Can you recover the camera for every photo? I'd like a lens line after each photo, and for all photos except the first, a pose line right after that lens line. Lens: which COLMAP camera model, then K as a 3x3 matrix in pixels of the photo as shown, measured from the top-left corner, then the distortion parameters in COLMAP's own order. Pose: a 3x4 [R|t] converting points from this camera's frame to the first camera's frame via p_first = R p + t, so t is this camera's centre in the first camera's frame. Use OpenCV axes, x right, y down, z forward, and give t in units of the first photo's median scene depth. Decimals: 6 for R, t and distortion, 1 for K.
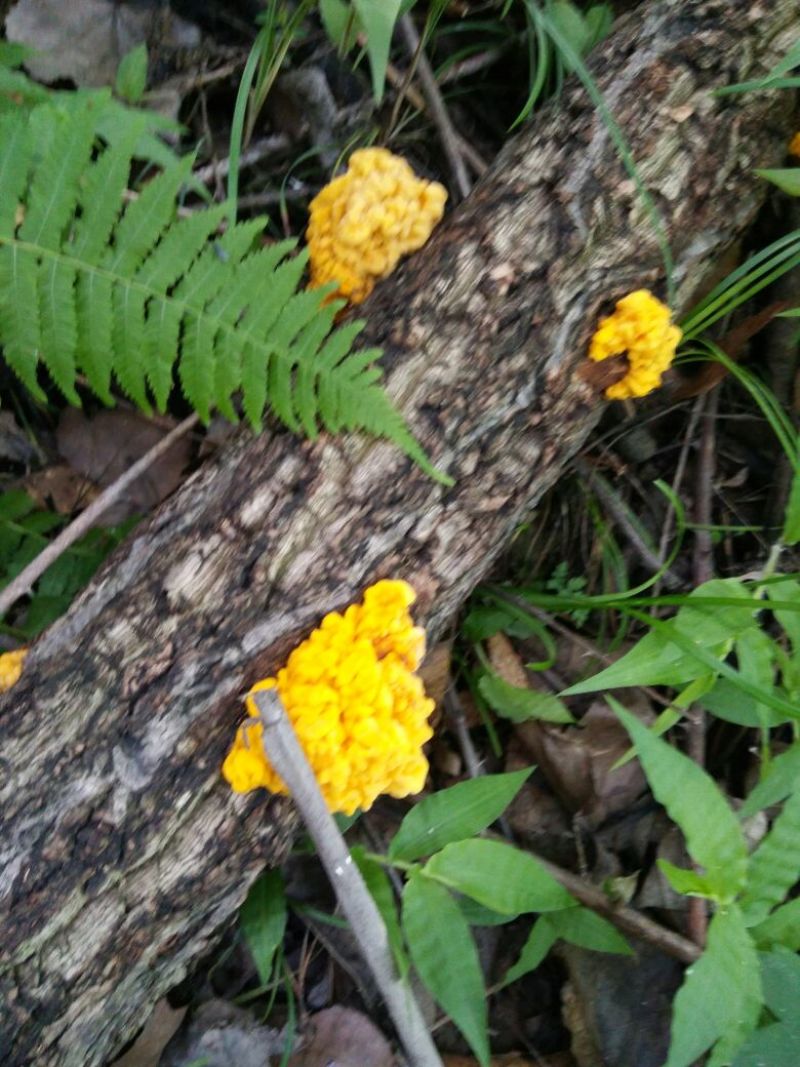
lens RADIAL K [[882.5, 0, 400.0], [0, 882.5, 533.5], [0, 0, 1]] dist [0.000804, -0.003108]
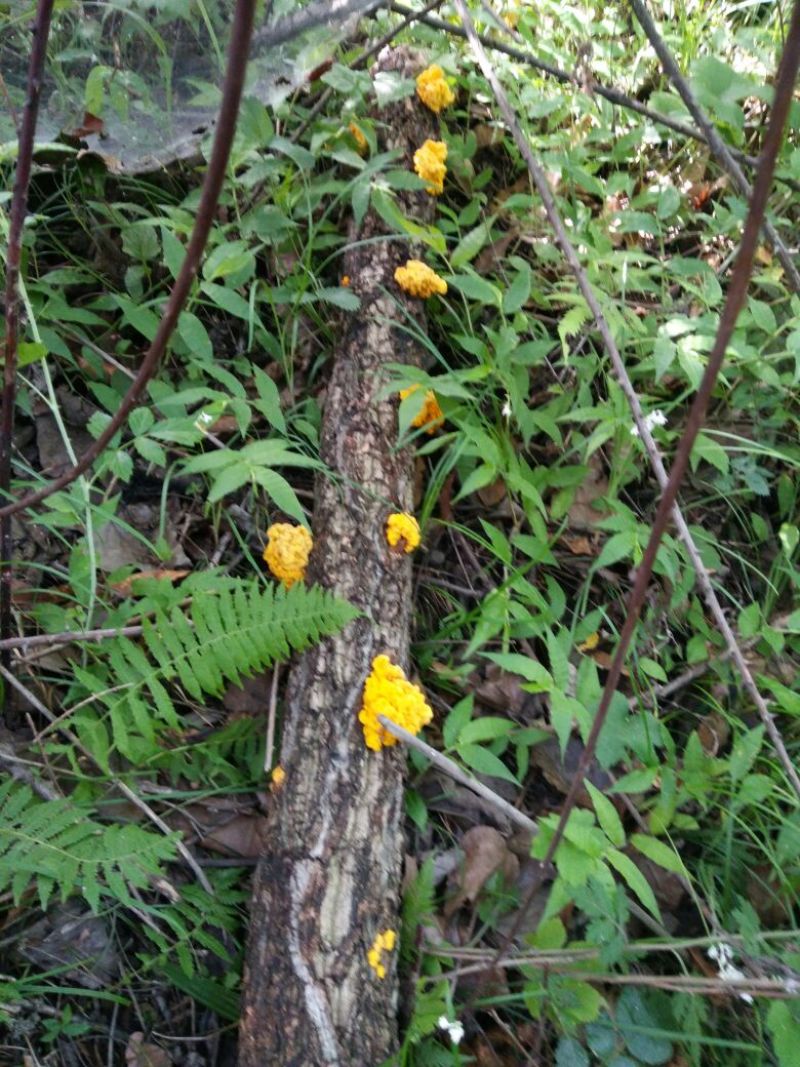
lens RADIAL K [[882.5, 0, 400.0], [0, 882.5, 533.5], [0, 0, 1]] dist [0.000804, -0.003108]
pose [[0.809689, -0.575403, 0.115389, -0.047008], [0.586800, 0.796585, -0.145319, 0.174943], [-0.008300, 0.185373, 0.982633, -1.650189]]
